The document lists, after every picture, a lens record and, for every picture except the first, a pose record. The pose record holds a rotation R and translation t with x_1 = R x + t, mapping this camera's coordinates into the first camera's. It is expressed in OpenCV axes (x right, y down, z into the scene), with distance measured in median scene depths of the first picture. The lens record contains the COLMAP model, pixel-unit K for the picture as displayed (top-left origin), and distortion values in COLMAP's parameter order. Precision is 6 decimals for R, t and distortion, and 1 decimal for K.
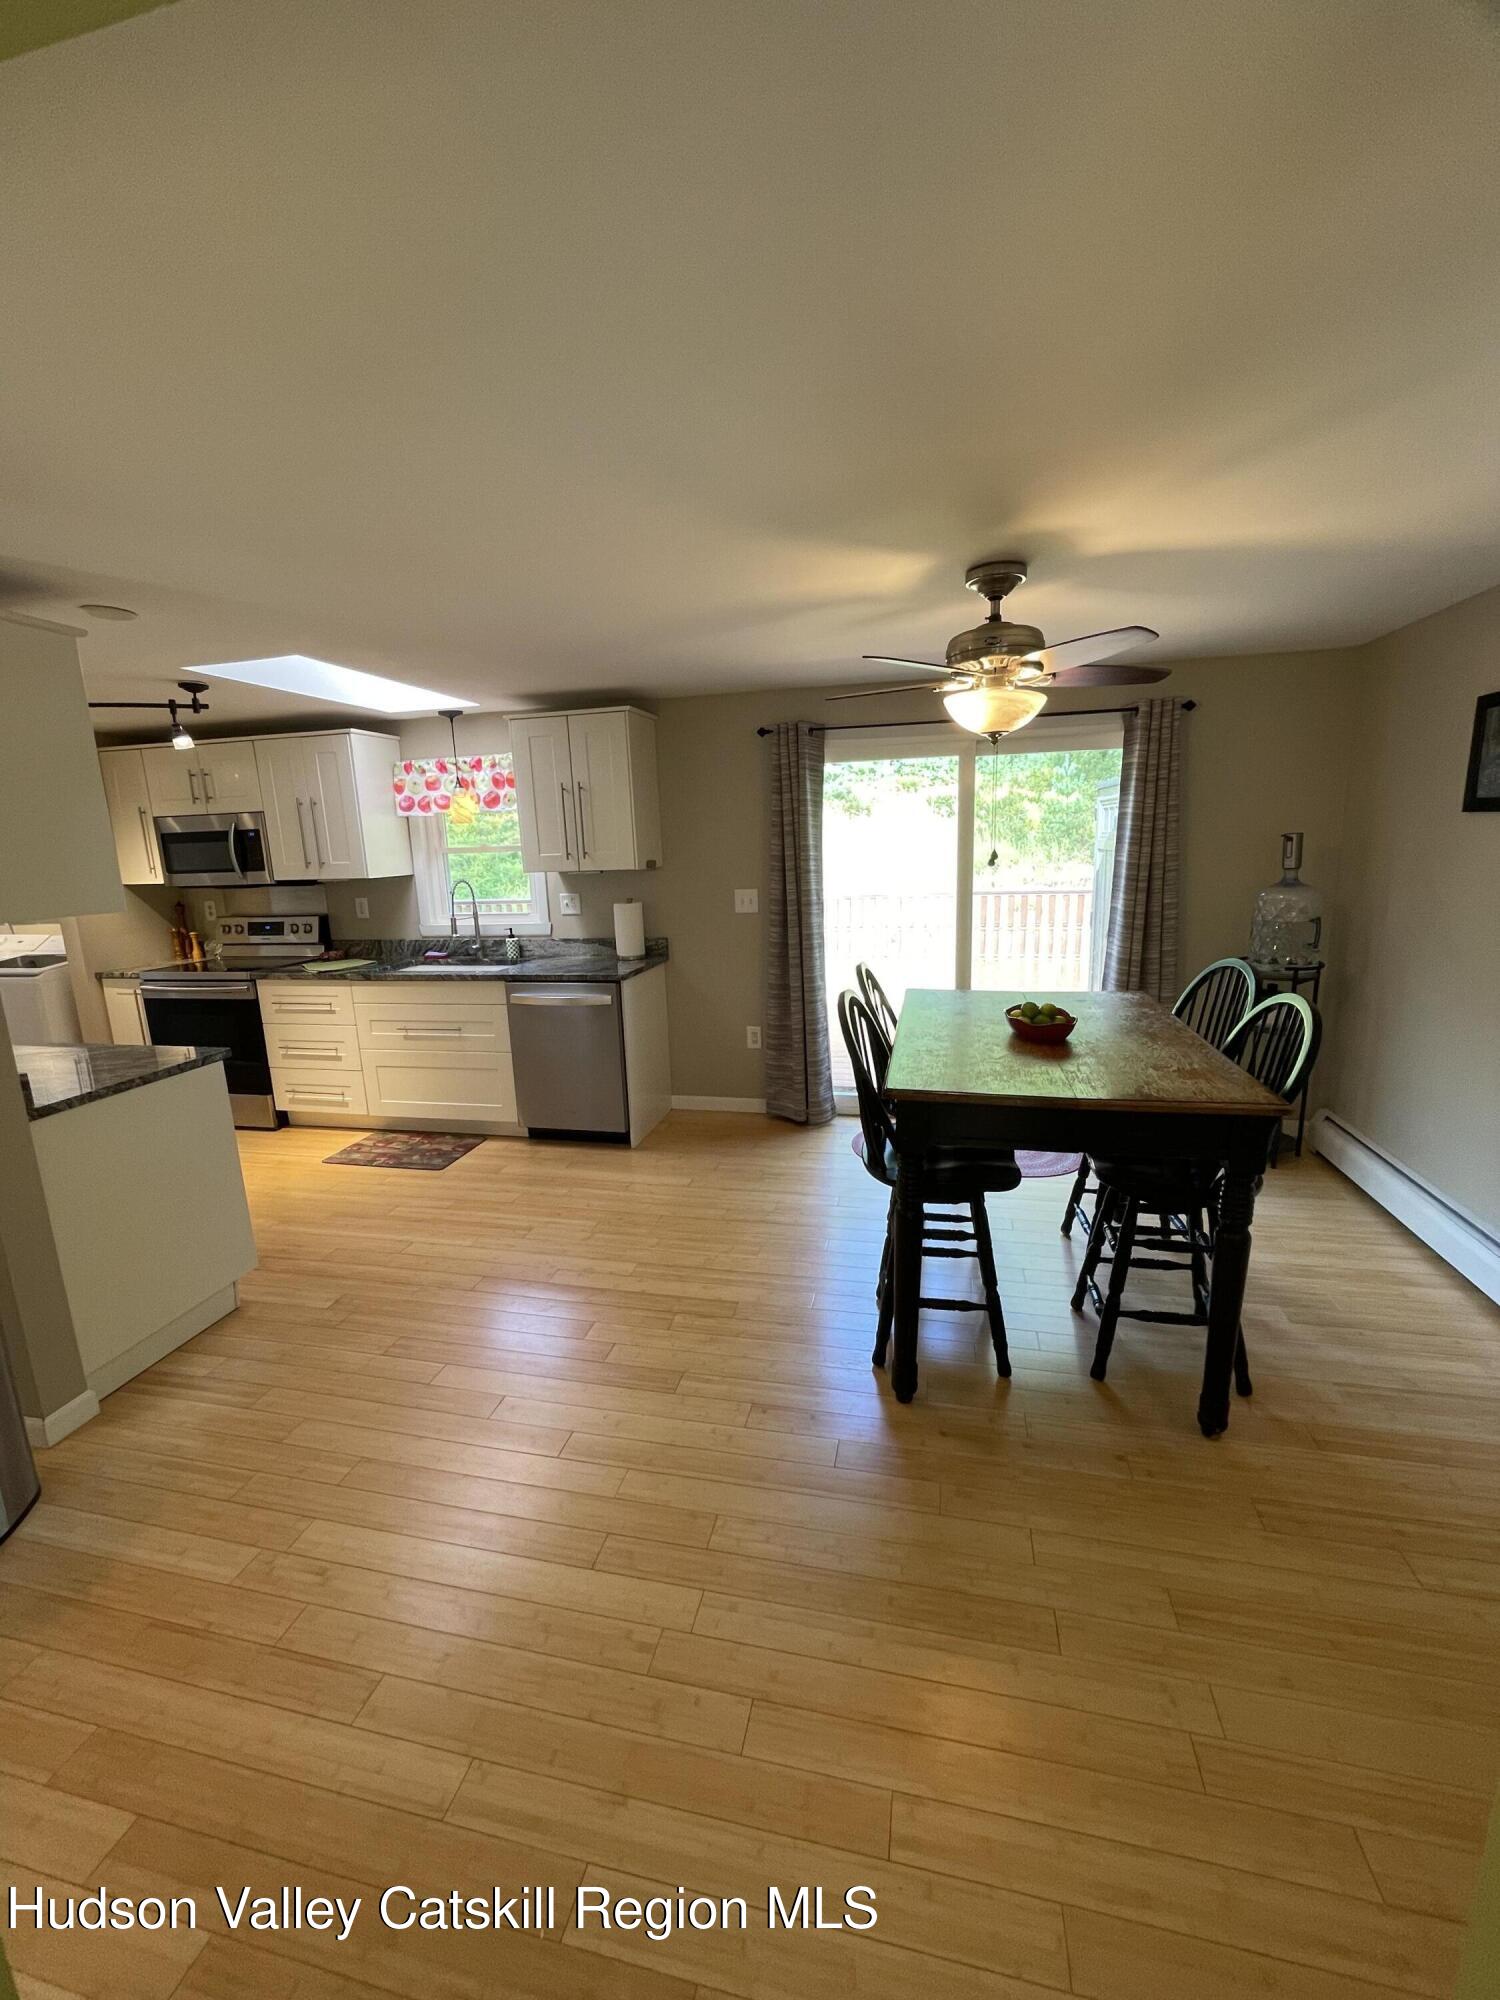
lens RADIAL K [[808.3, 0, 748.6], [0, 808.3, 1000.9], [0, 0, 1]] dist [-0.000933, 0.000016]
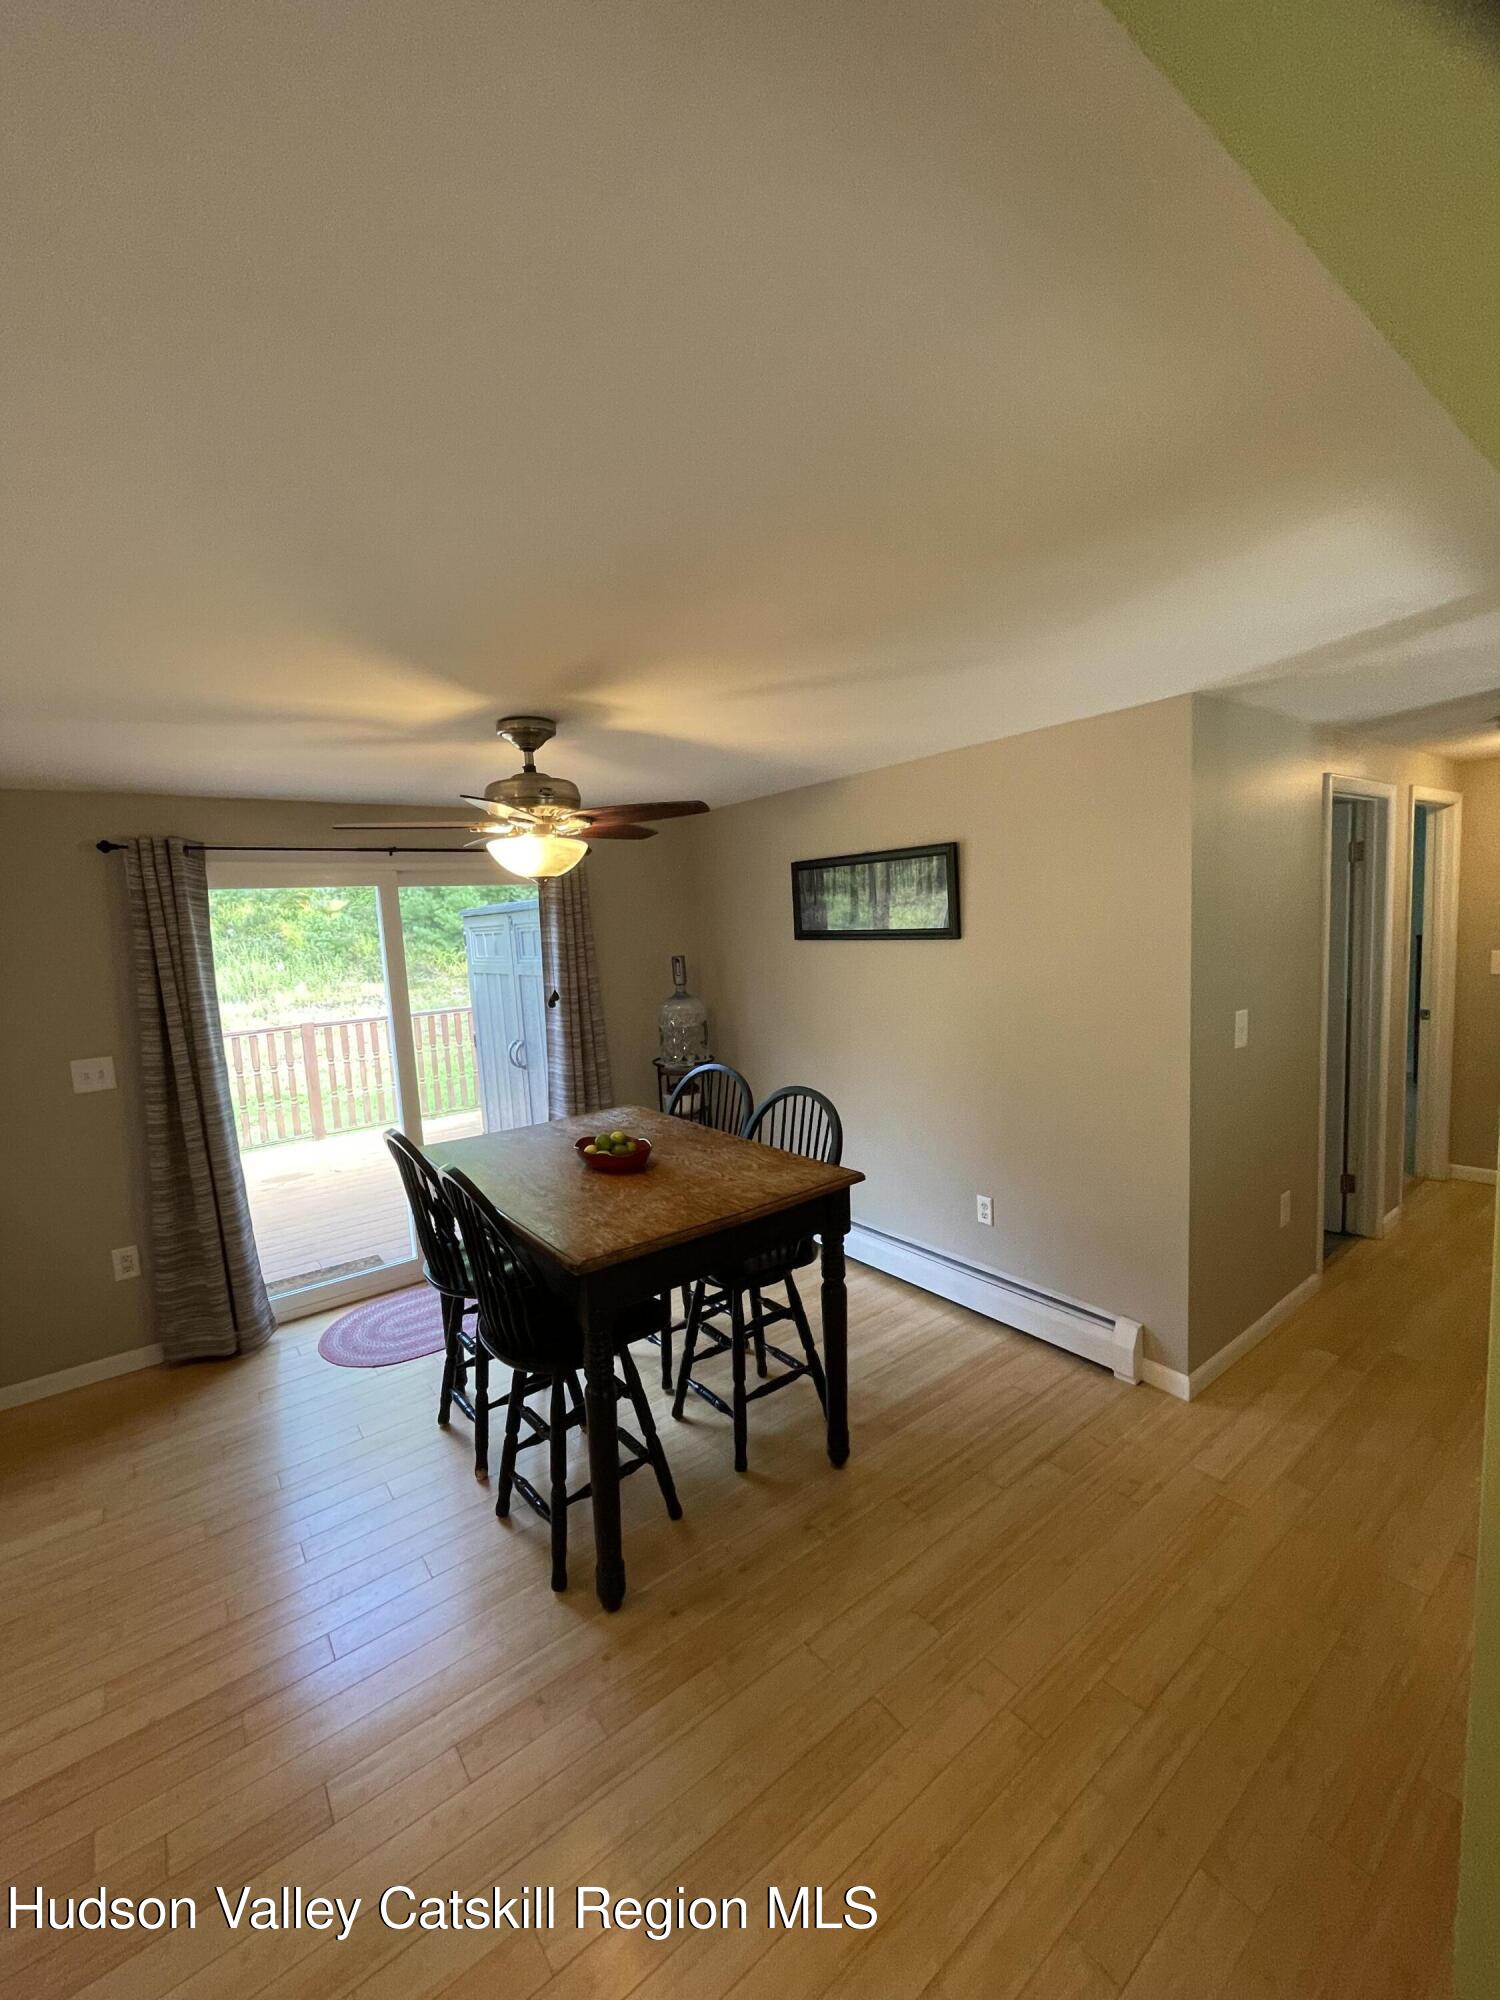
lens RADIAL K [[808.3, 0, 751.4], [0, 808.3, 1000.4], [0, 0, 1]] dist [-0.000933, 0.000016]
pose [[0.641038, -0.079728, 0.763357, -0.189350], [0.184522, 0.981428, -0.052450, -0.049066], [-0.744998, 0.174479, 0.643844, 0.112333]]
